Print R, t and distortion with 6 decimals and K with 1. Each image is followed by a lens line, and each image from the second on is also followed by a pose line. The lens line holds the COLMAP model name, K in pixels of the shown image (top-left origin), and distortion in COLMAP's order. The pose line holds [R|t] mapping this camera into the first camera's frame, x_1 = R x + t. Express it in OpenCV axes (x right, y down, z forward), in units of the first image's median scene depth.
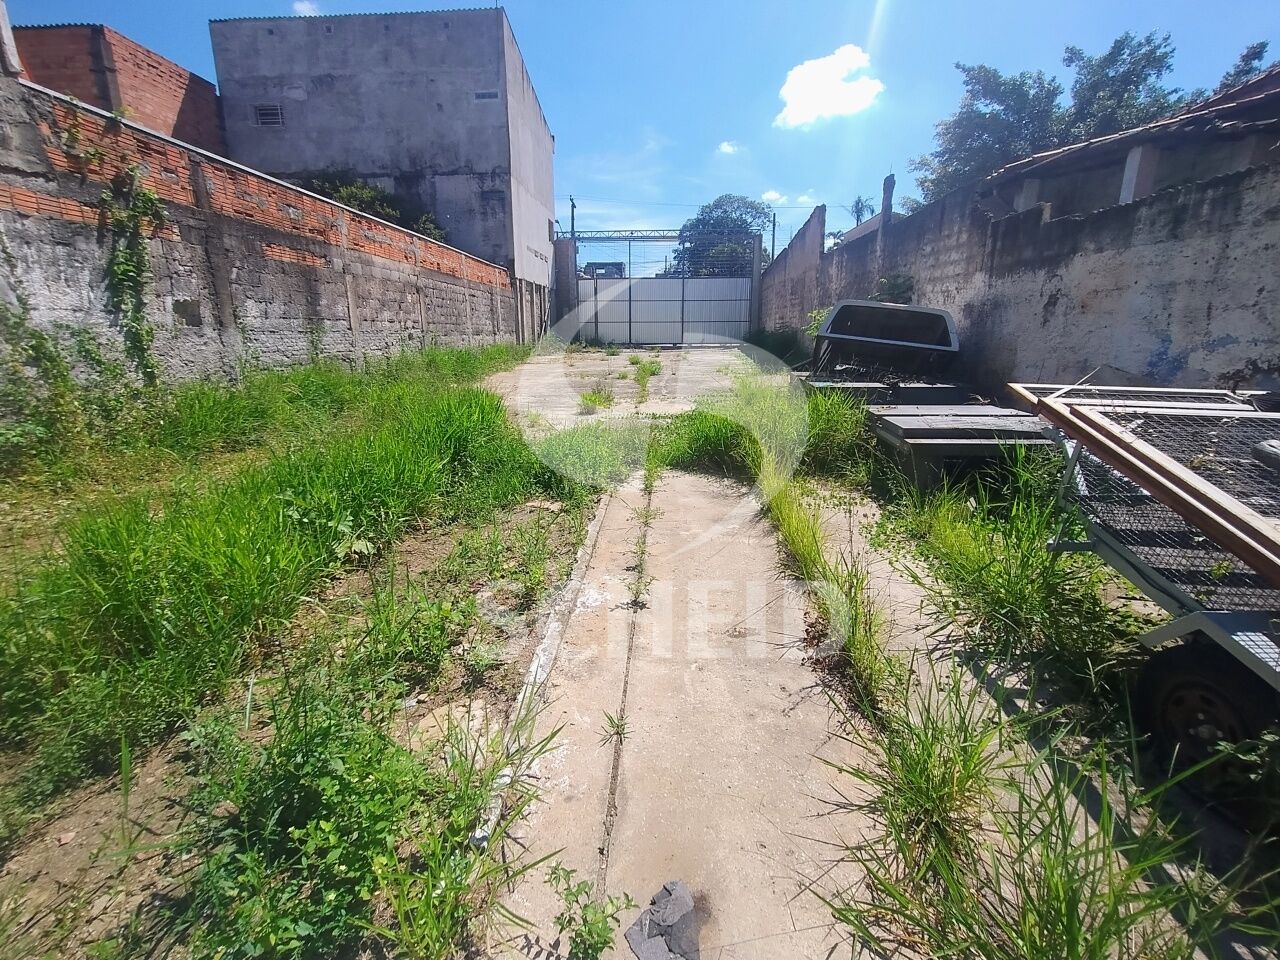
lens RADIAL K [[585.6, 0, 638.1], [0, 585.6, 481.1], [0, 0, 1]] dist [-0.004279, 0.002092]
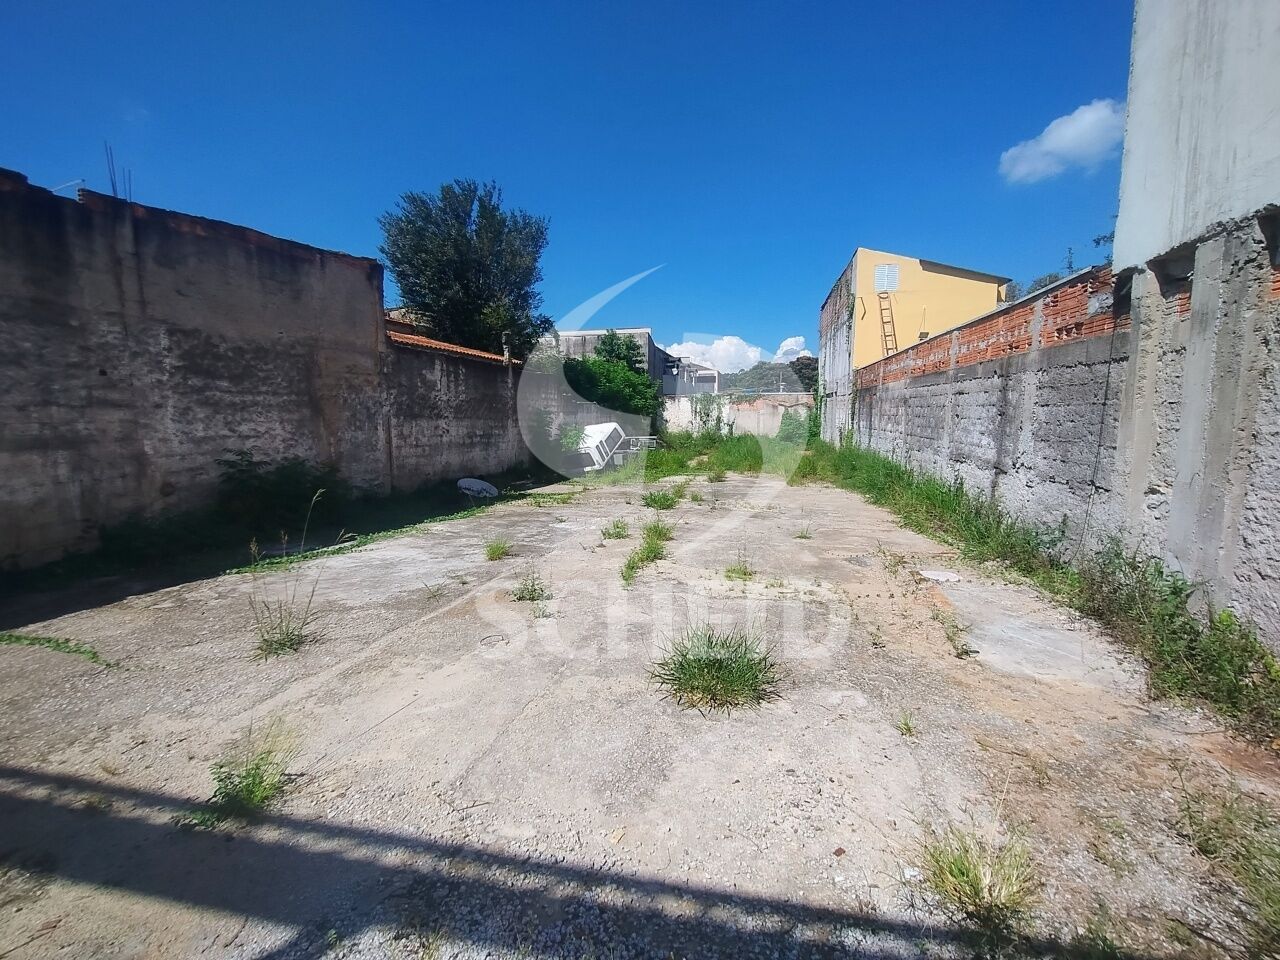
lens RADIAL K [[587.3, 0, 635.1], [0, 587.3, 476.7], [0, 0, 1]] dist [-0.009209, 0.006484]
pose [[-0.987061, -0.006866, 0.160196, -0.055535], [0.049839, 0.936458, 0.347222, -0.382821], [-0.152401, 0.350714, -0.923999, 1.351123]]
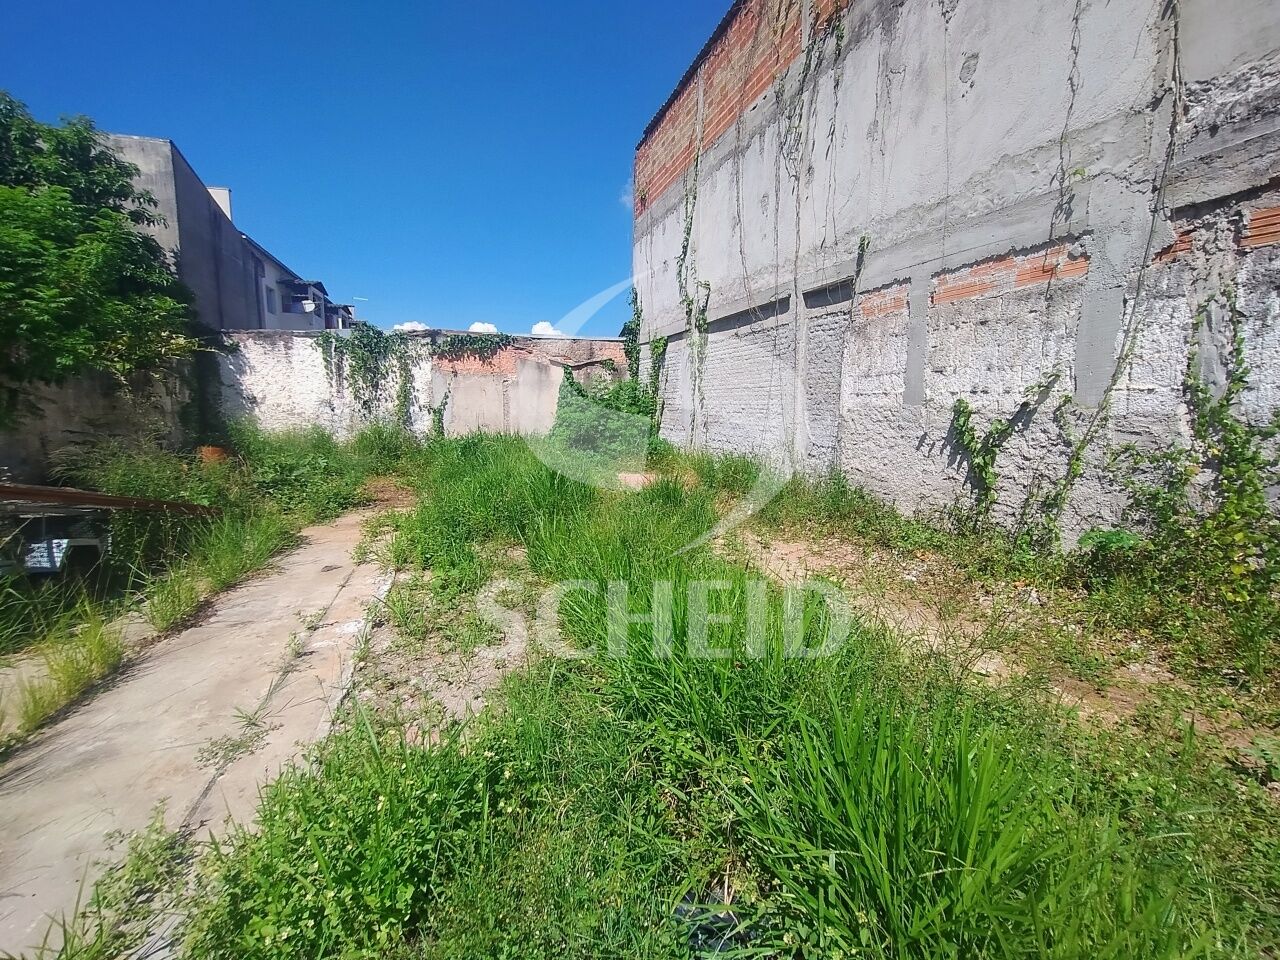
lens RADIAL K [[587.3, 0, 635.1], [0, 587.3, 476.7], [0, 0, 1]] dist [-0.009209, 0.006484]
pose [[-0.940872, 0.049361, -0.335146, -0.039026], [-0.077680, 0.931529, 0.355273, -0.103875], [0.329735, 0.360301, -0.872616, 0.372418]]
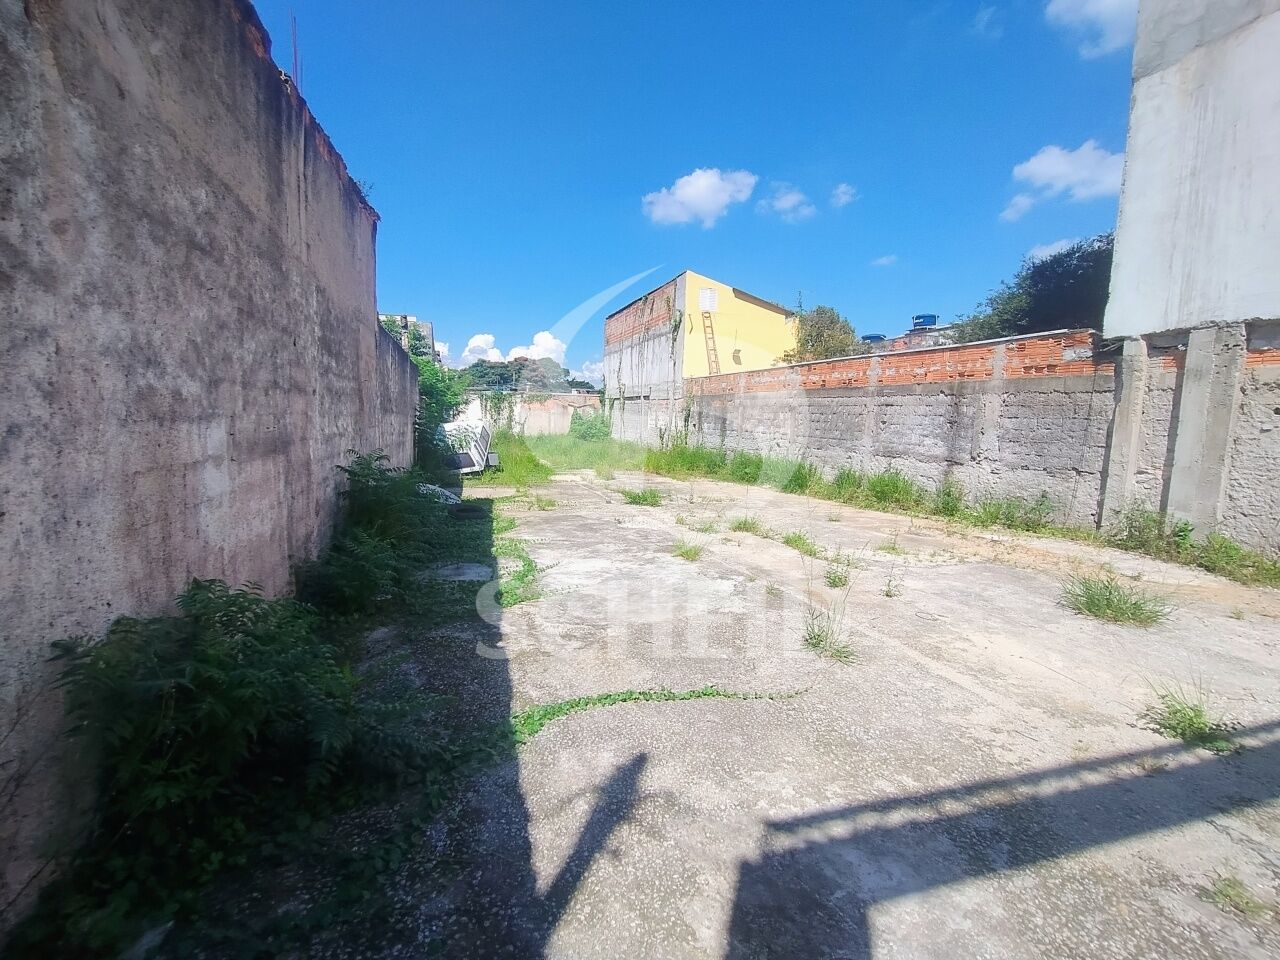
lens RADIAL K [[585.9, 0, 638.9], [0, 585.9, 480.3], [0, 0, 1]] dist [0.000844, 0.000446]
pose [[-0.935861, 0.024687, -0.351504, 0.233895], [-0.103542, 0.934239, 0.341287, -0.379810], [0.336814, 0.355792, -0.871762, 1.335331]]
